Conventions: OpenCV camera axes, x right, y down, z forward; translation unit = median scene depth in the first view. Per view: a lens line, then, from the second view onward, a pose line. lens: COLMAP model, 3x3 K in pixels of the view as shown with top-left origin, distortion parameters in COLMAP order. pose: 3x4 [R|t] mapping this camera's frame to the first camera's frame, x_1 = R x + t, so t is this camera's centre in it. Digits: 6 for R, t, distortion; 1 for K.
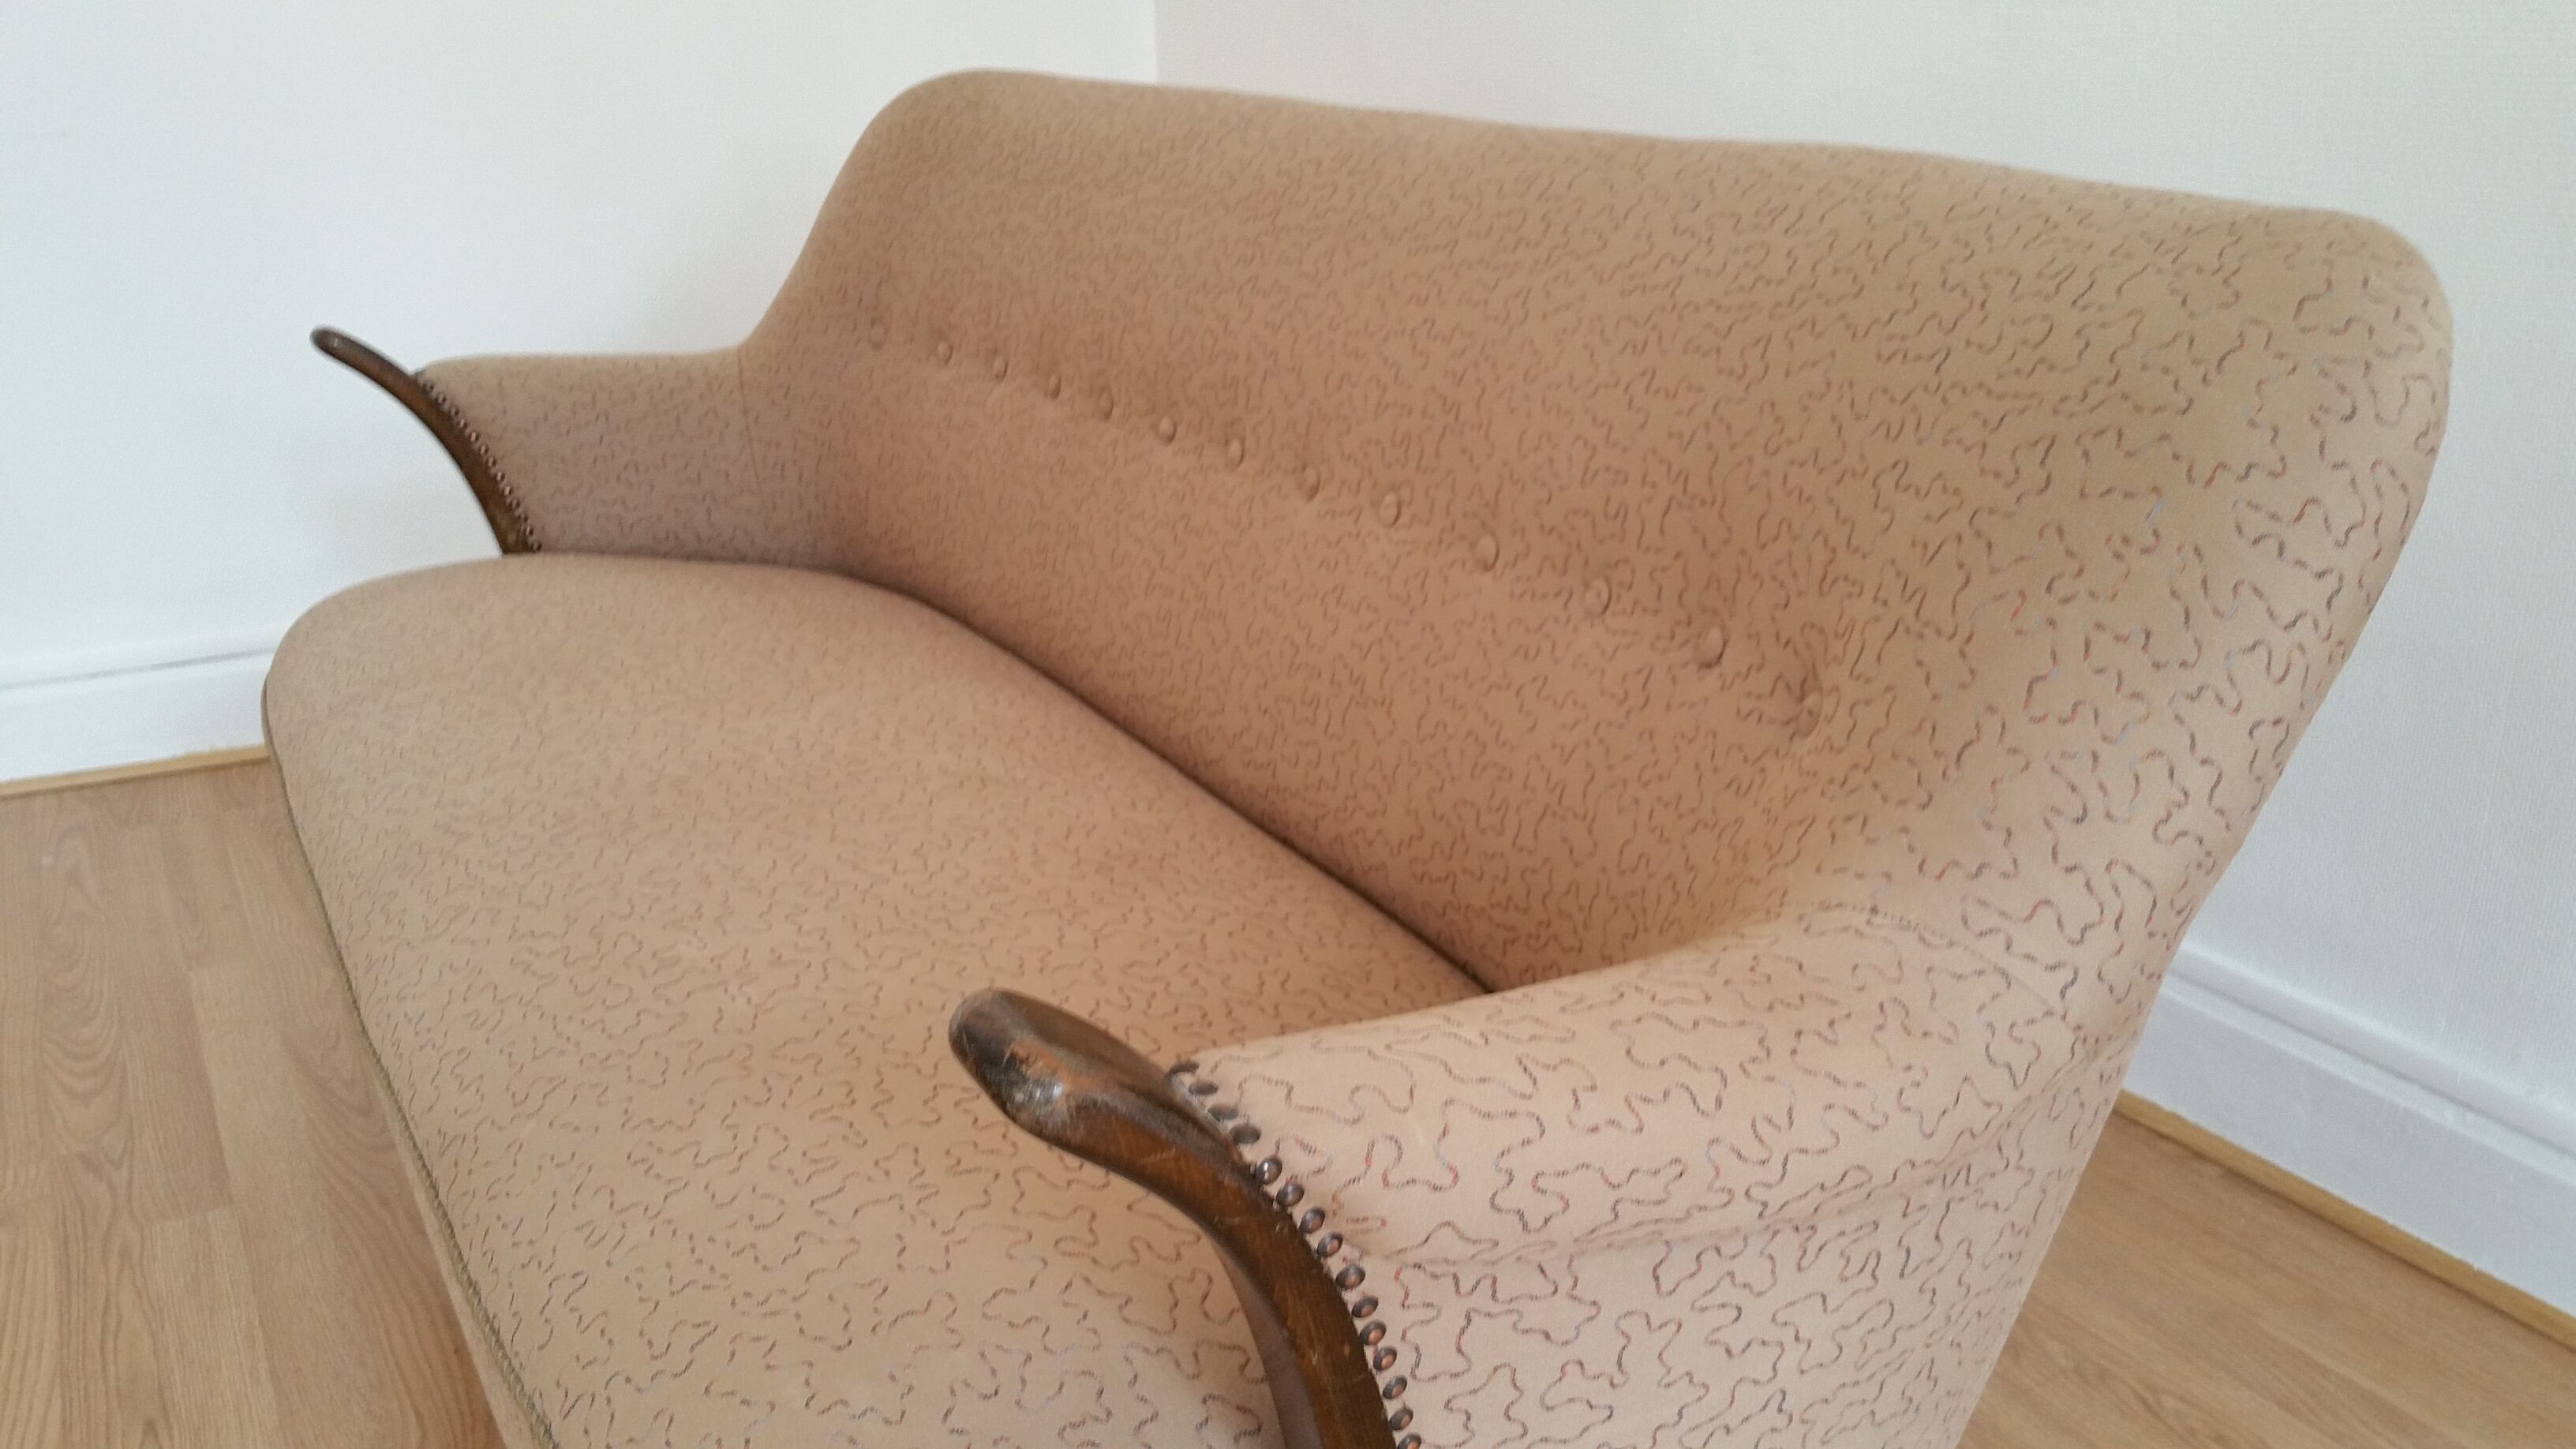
lens RADIAL K [[2110.9, 0, 1283.6], [0, 2110.9, 773.0], [0, 0, 1]] dist [0.121192, -0.264169]
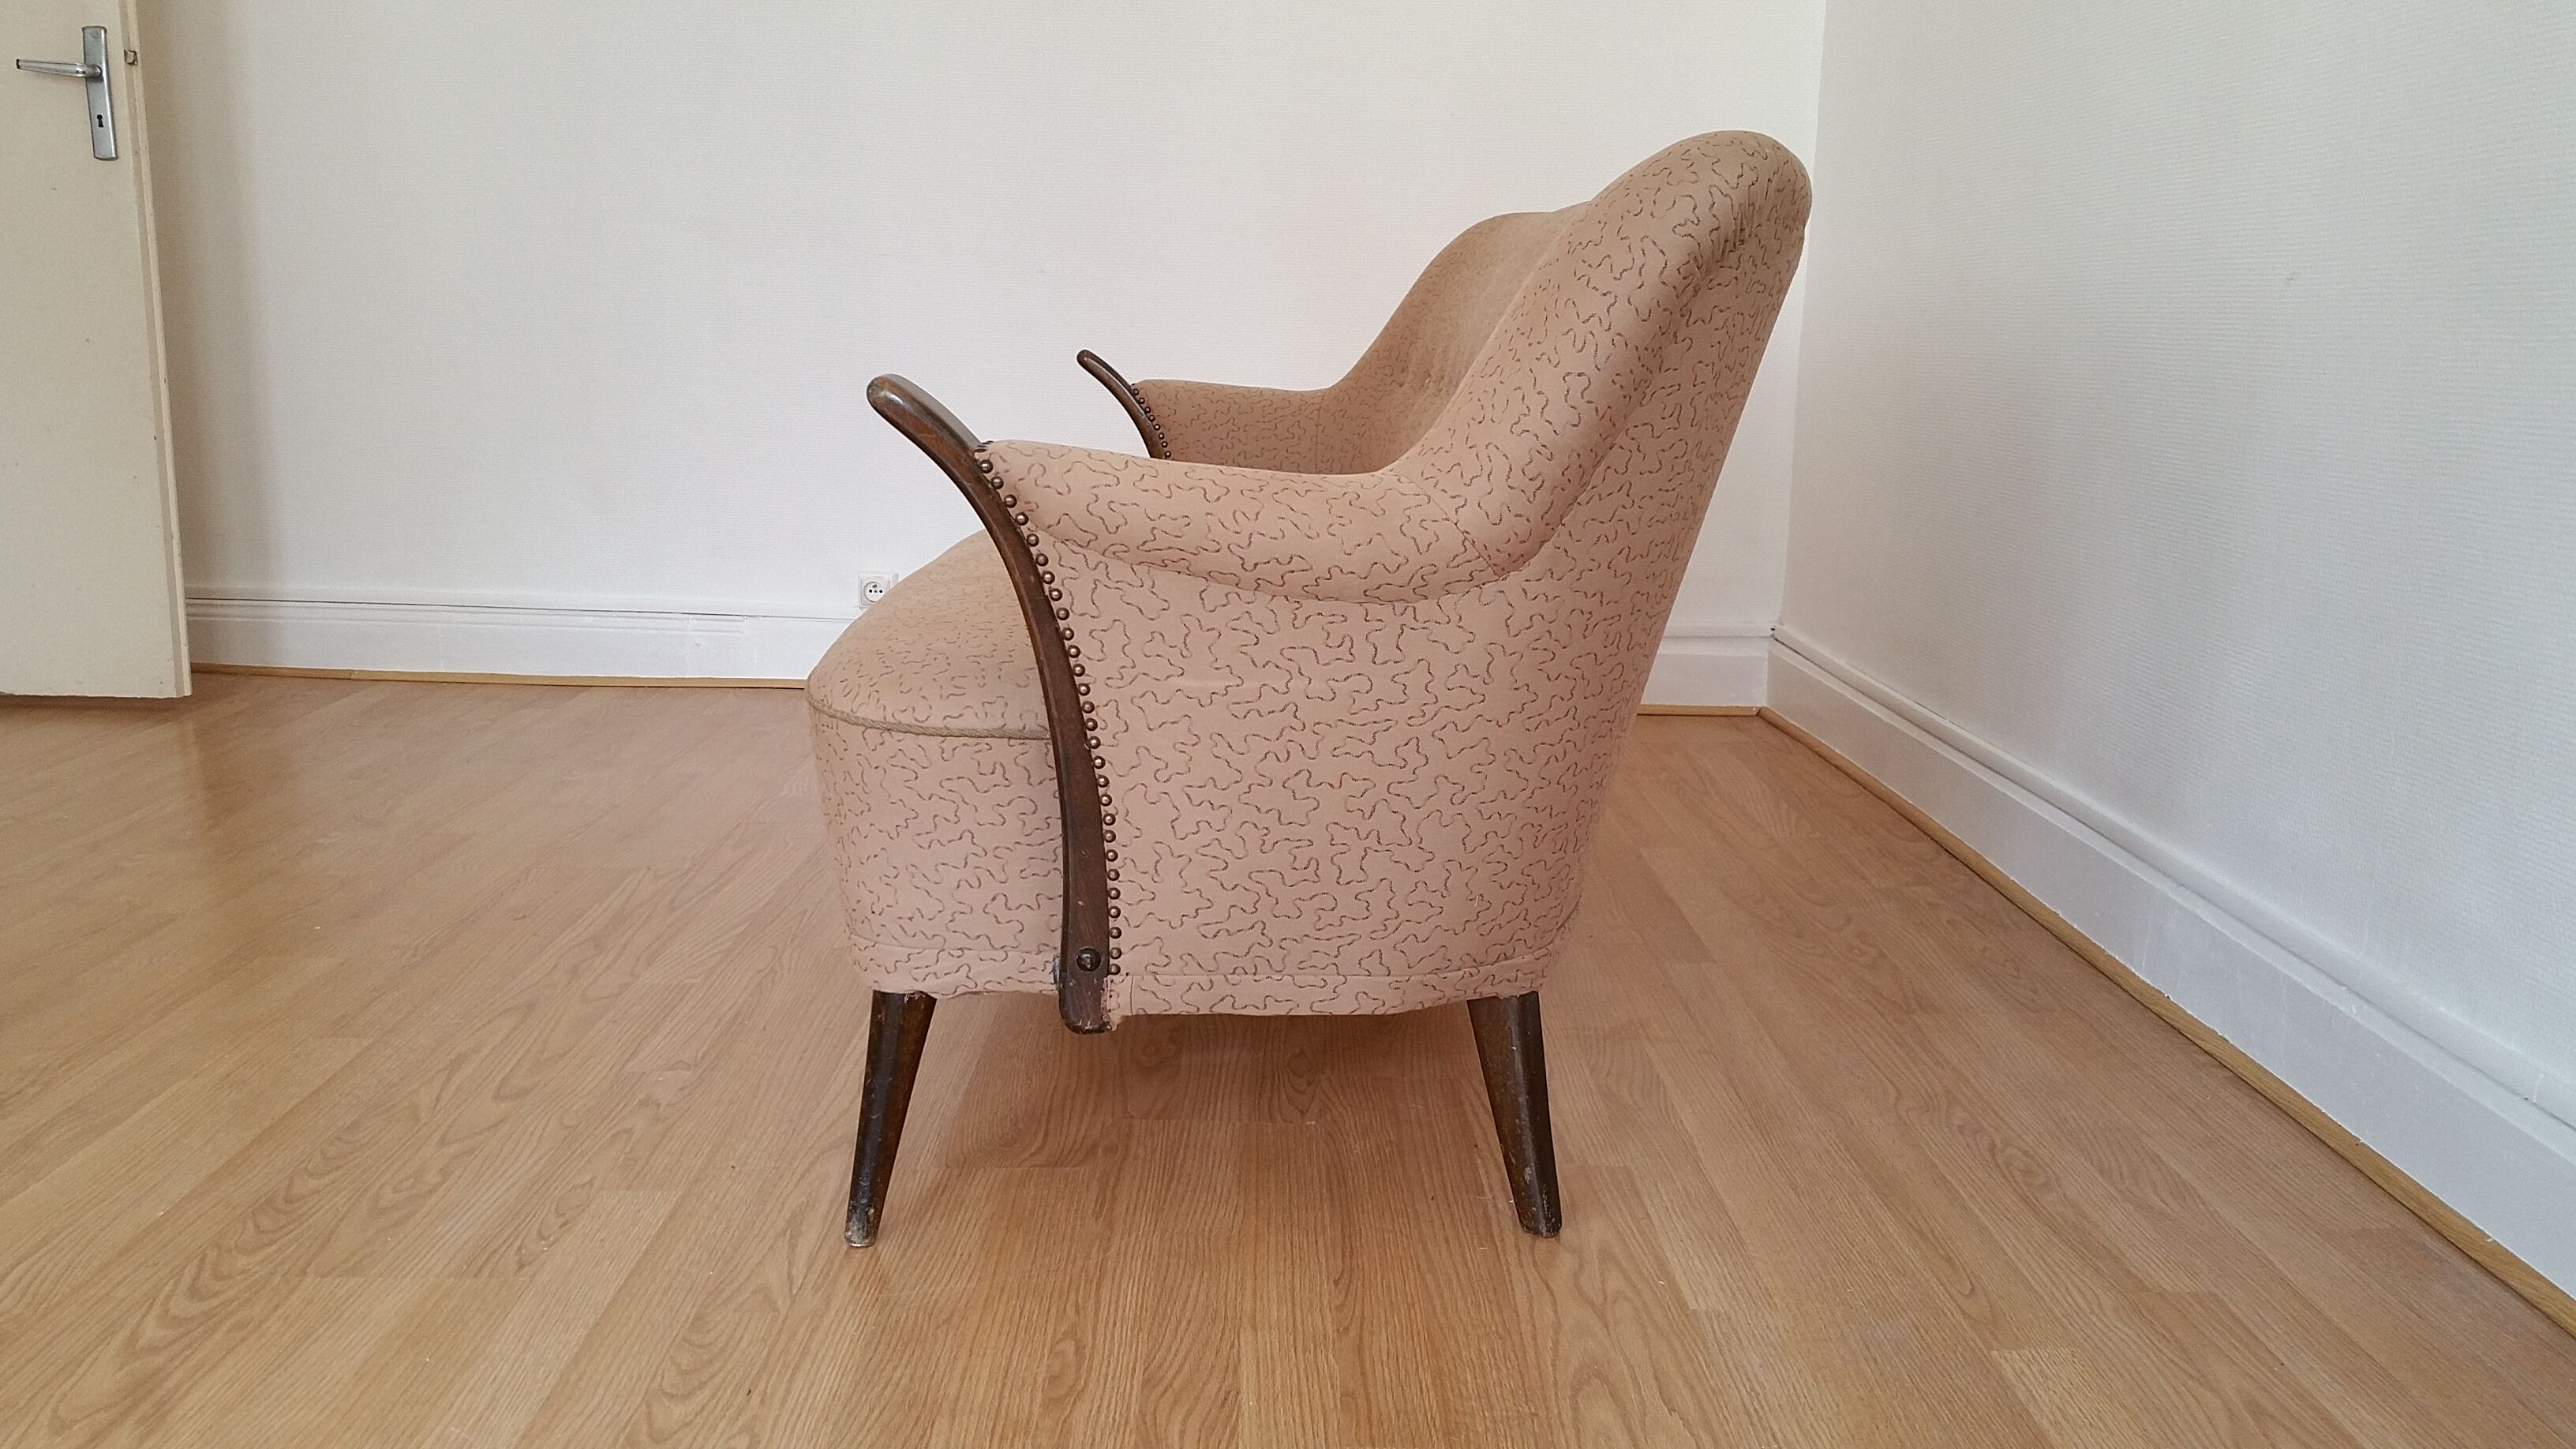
lens RADIAL K [[2110.9, 0, 1283.6], [0, 2110.9, 773.0], [0, 0, 1]] dist [0.121192, -0.264169]
pose [[0.870973, 0.134737, -0.472495, 0.913849], [-0.203964, 0.974039, -0.098218, 0.434094], [0.446995, 0.181917, 0.875843, -0.539975]]
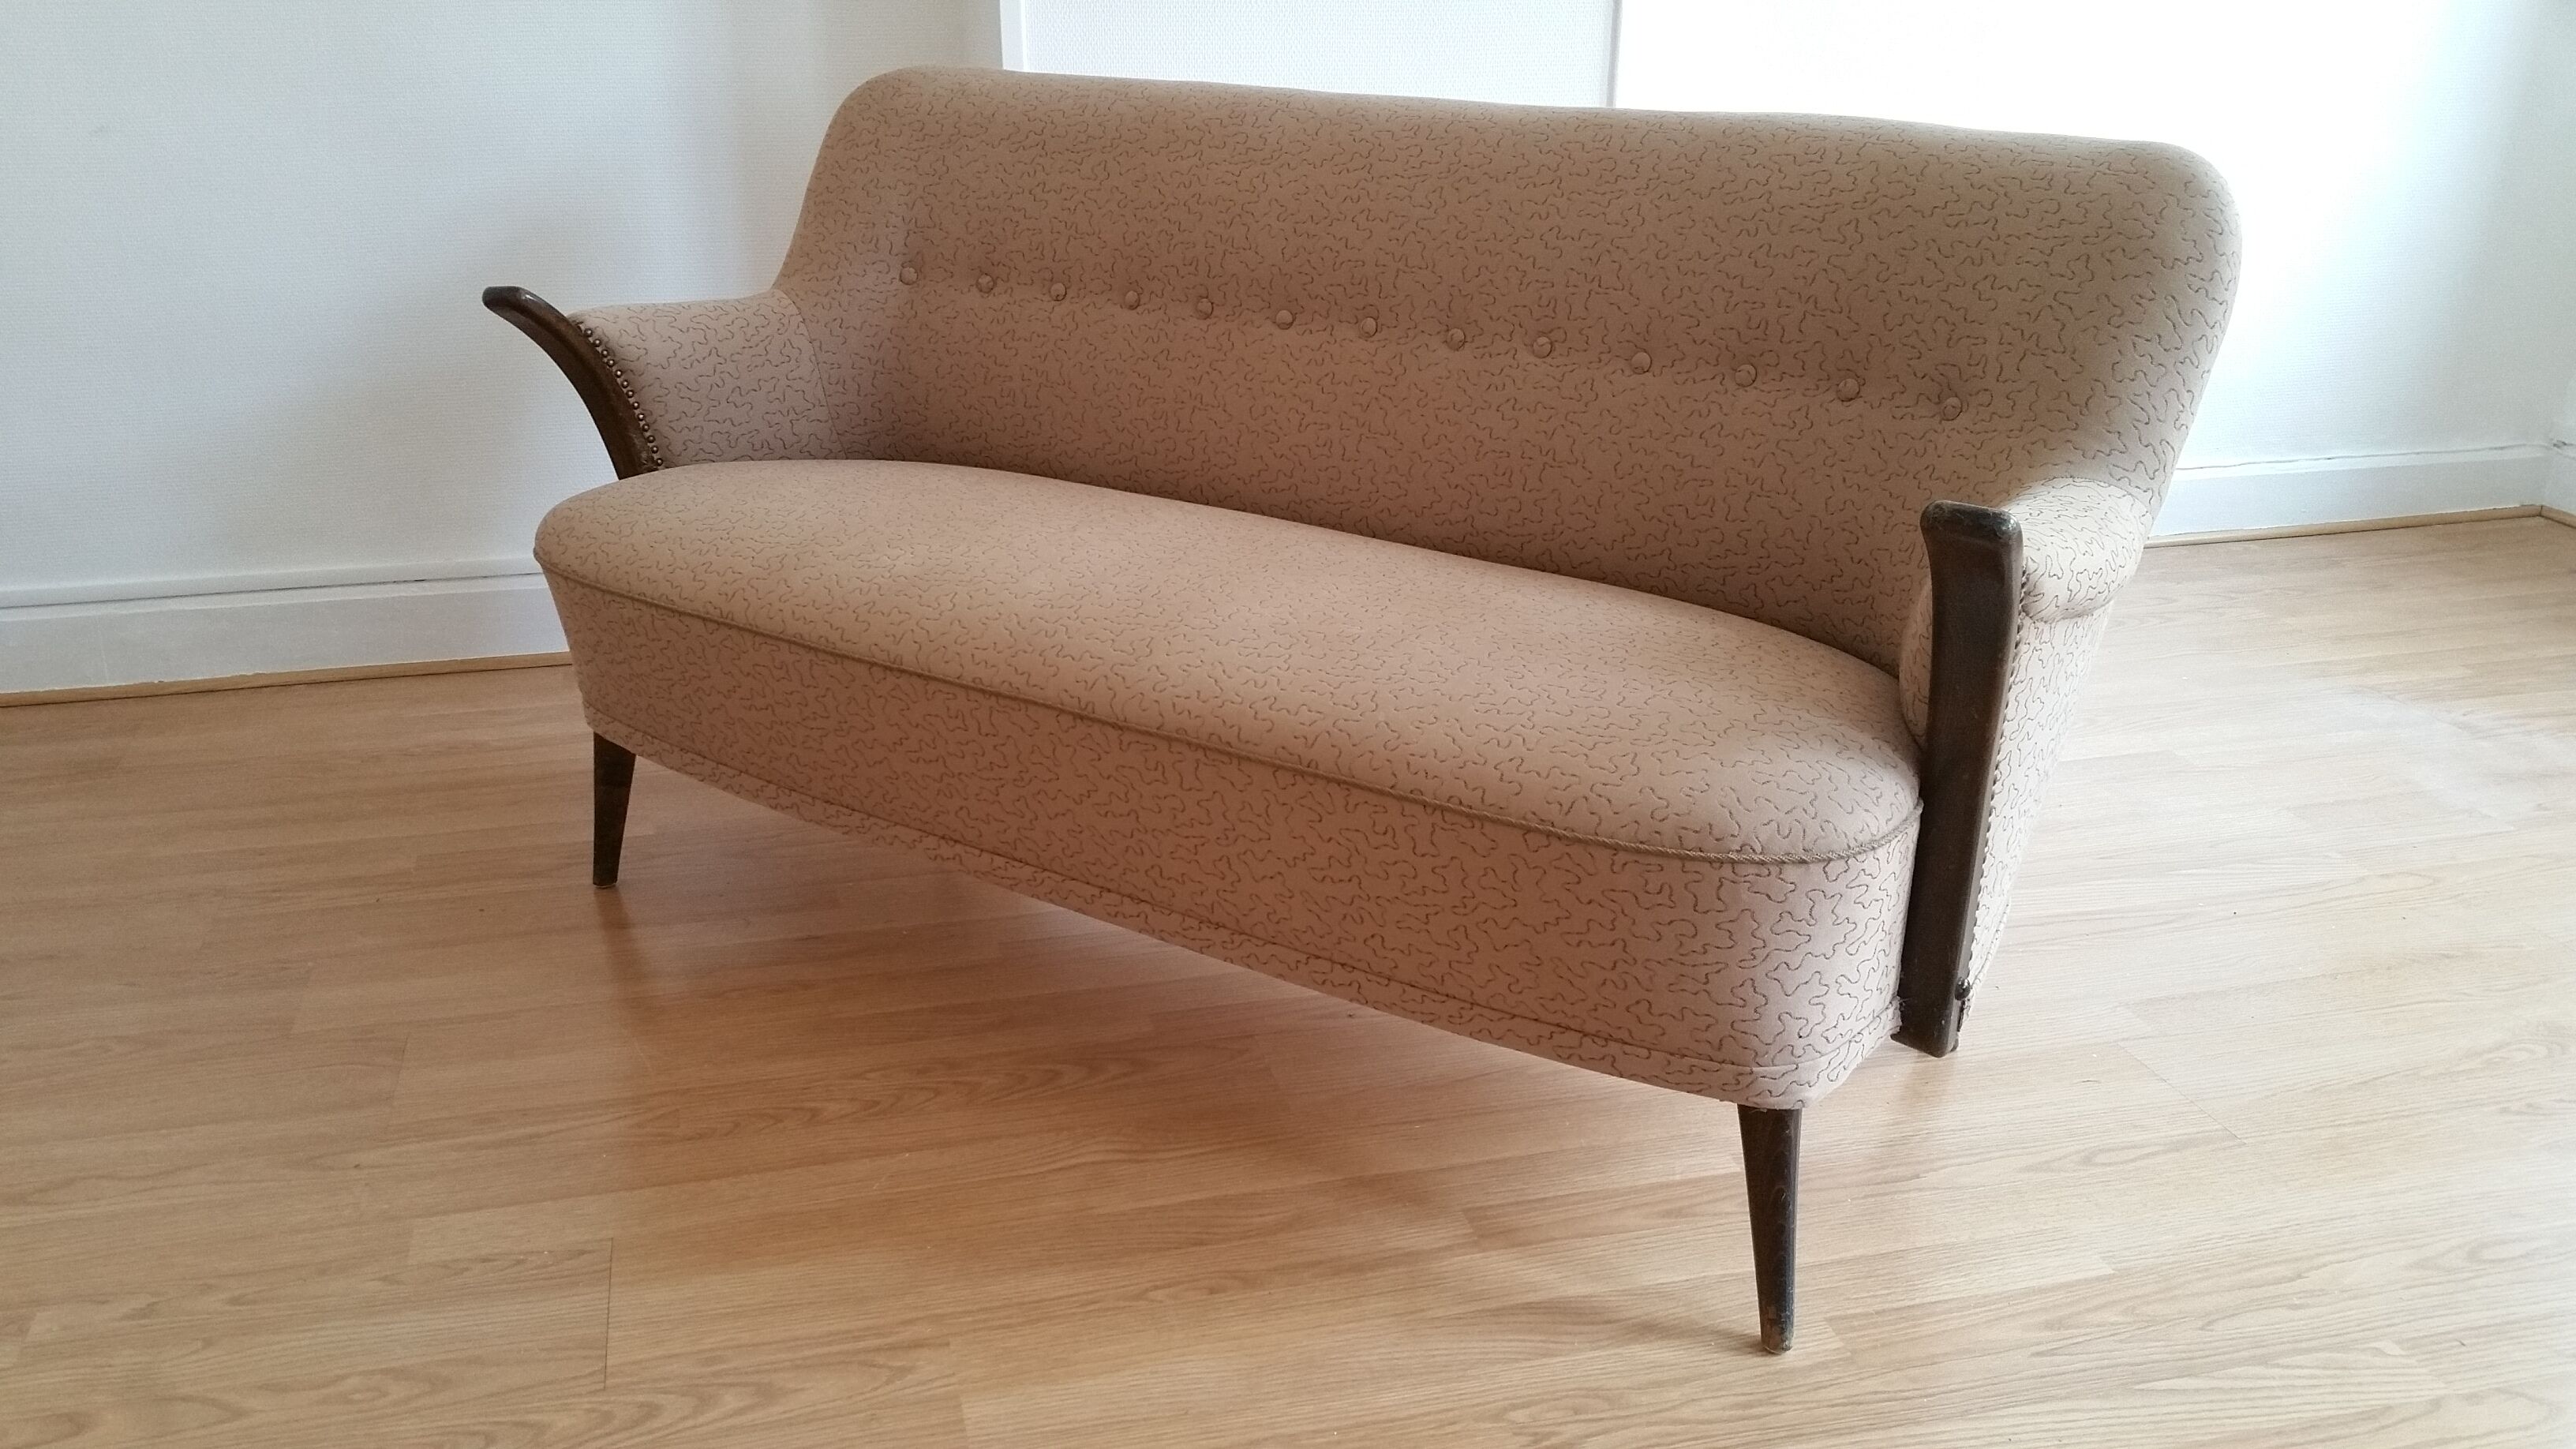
lens RADIAL K [[2108.5, 0, 1221.6], [0, 2108.5, 775.7], [0, 0, 1]] dist [0.125295, -0.260277]
pose [[0.903724, -0.143695, 0.403281, -1.133944], [0.135627, 0.989564, 0.048666, 0.113772], [-0.406065, 0.010715, 0.913781, -0.495040]]
